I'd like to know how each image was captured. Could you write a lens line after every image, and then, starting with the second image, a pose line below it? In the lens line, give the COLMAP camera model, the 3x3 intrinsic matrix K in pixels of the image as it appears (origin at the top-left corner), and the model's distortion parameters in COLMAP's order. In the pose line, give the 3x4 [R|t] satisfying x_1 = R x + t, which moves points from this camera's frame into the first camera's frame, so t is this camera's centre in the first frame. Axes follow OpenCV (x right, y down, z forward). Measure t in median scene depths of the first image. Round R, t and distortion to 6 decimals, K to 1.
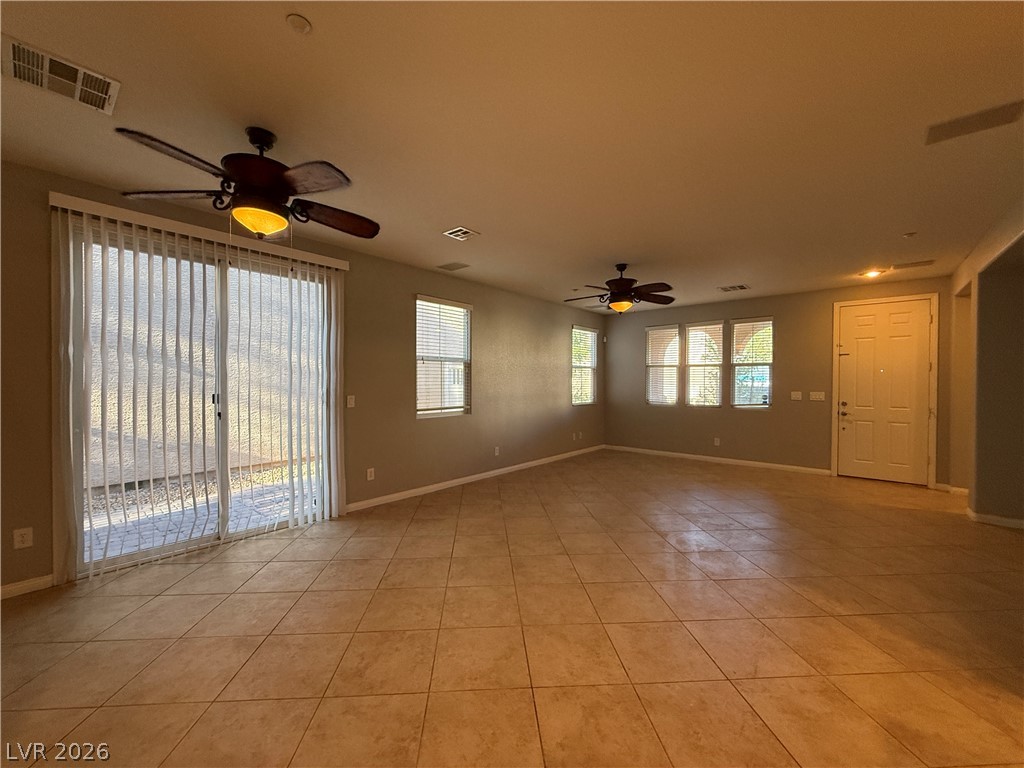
lens RADIAL K [[406.4, 0, 506.4], [0, 406.4, 384.5], [0, 0, 1]] dist [-0.002277, 0.000180]
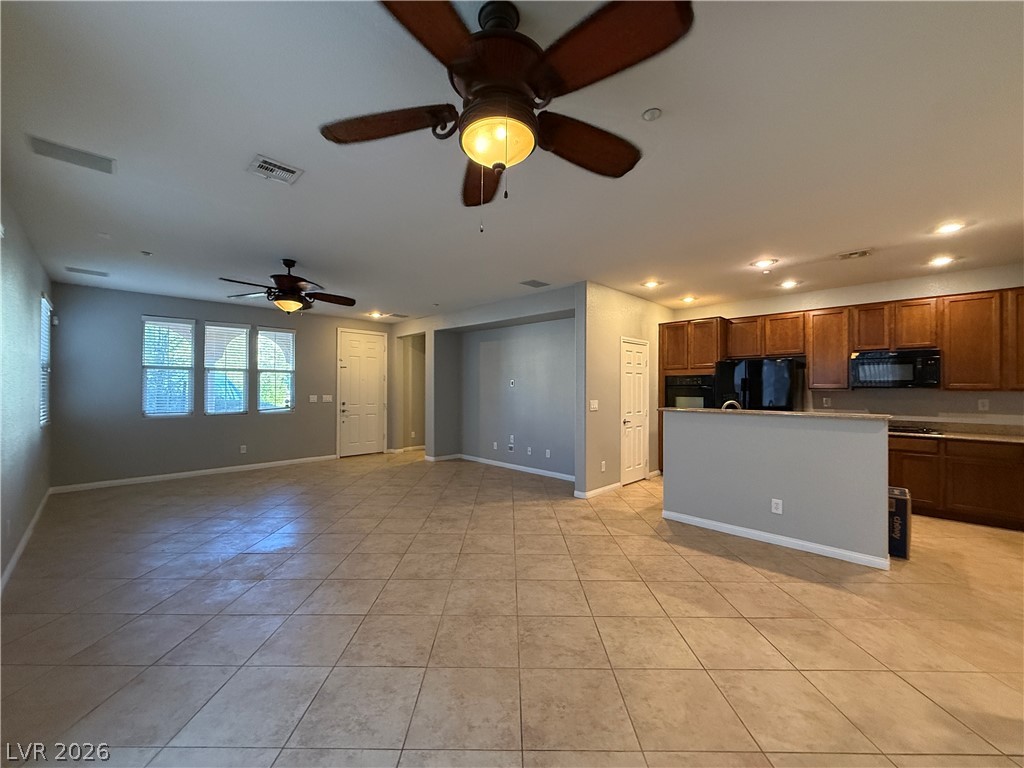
lens RADIAL K [[406.4, 0, 506.4], [0, 406.4, 384.5], [0, 0, 1]] dist [-0.002277, 0.000180]
pose [[0.072574, 0.005429, 0.997348, -0.475311], [0.005131, 0.999970, -0.005816, -0.005282], [-0.997350, 0.005540, 0.072544, 0.356602]]
